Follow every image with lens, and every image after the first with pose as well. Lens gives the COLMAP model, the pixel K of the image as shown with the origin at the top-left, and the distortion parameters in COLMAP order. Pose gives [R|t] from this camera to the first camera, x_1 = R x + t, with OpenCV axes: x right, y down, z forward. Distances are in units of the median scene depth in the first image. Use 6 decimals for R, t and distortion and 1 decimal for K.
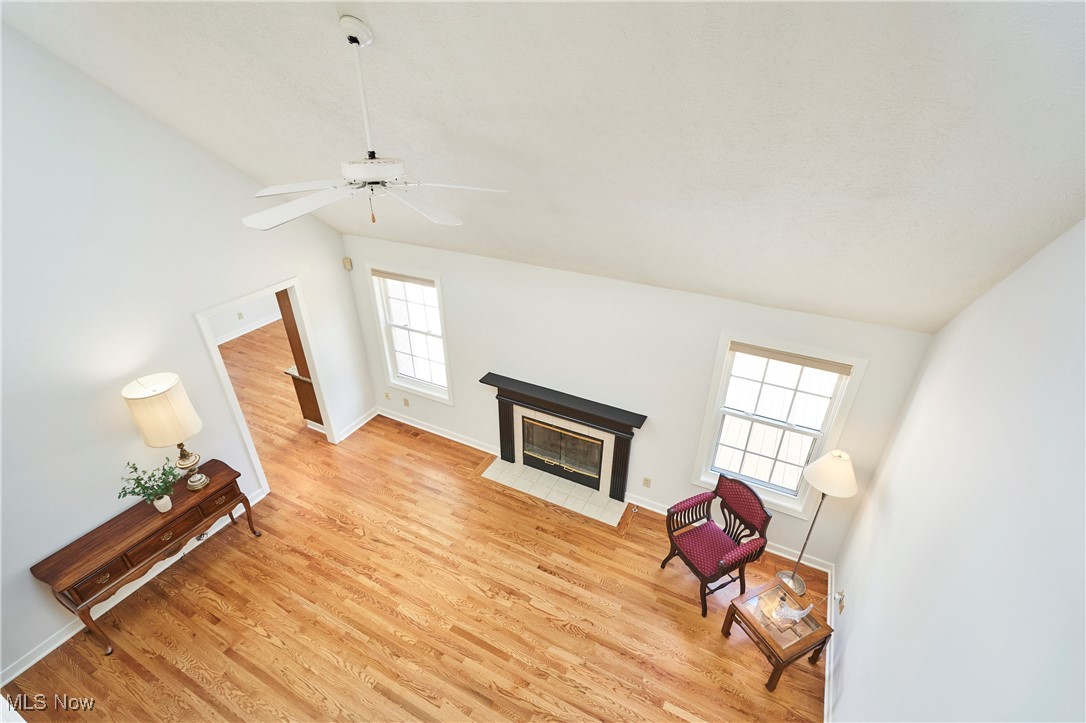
lens RADIAL K [[501.9, 0, 541.9], [0, 501.9, 366.2], [0, 0, 1]] dist [0.000959, -0.000337]
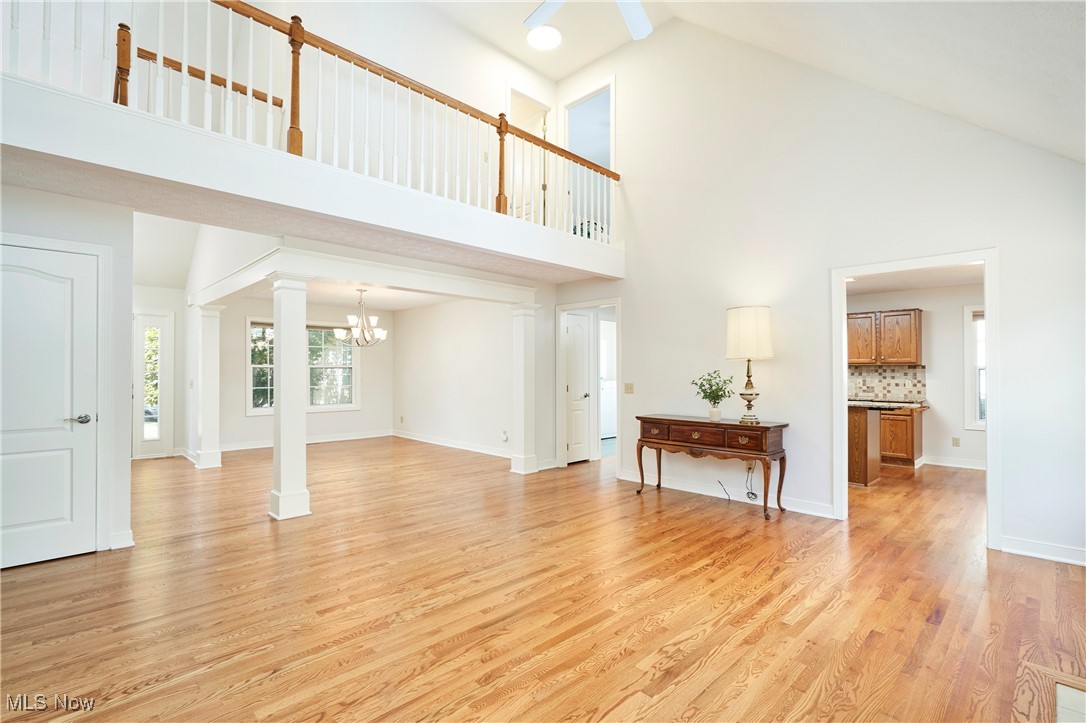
lens RADIAL K [[501.9, 0, 541.9], [0, 501.9, 366.2], [0, 0, 1]] dist [0.000959, -0.000337]
pose [[-0.309658, -0.010225, -0.950793, 0.410809], [-0.479098, 0.865411, 0.146727, 0.181813], [0.821327, 0.500958, -0.272880, 0.850307]]
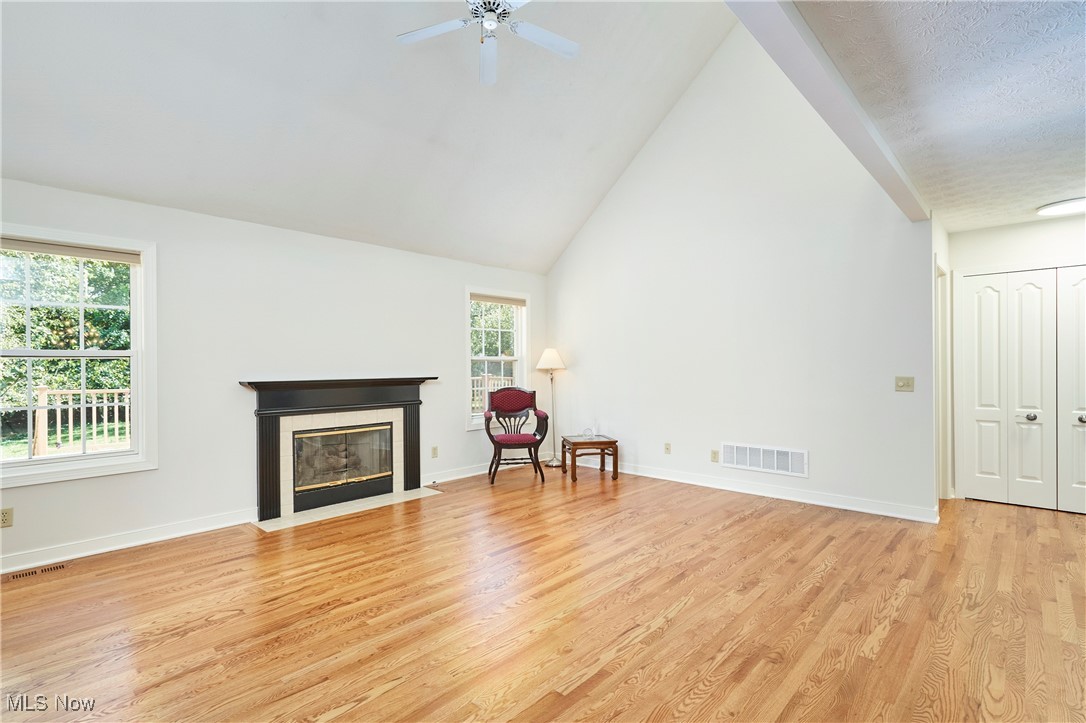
lens RADIAL K [[517.7, 0, 543.0], [0, 517.7, 361.5], [0, 0, 1]] dist [0.002695, 0.000401]
pose [[0.271463, 0.004585, 0.962438, -0.851139], [0.490828, 0.859518, -0.142536, 0.373144], [-0.827886, 0.511085, 0.231077, 0.525753]]
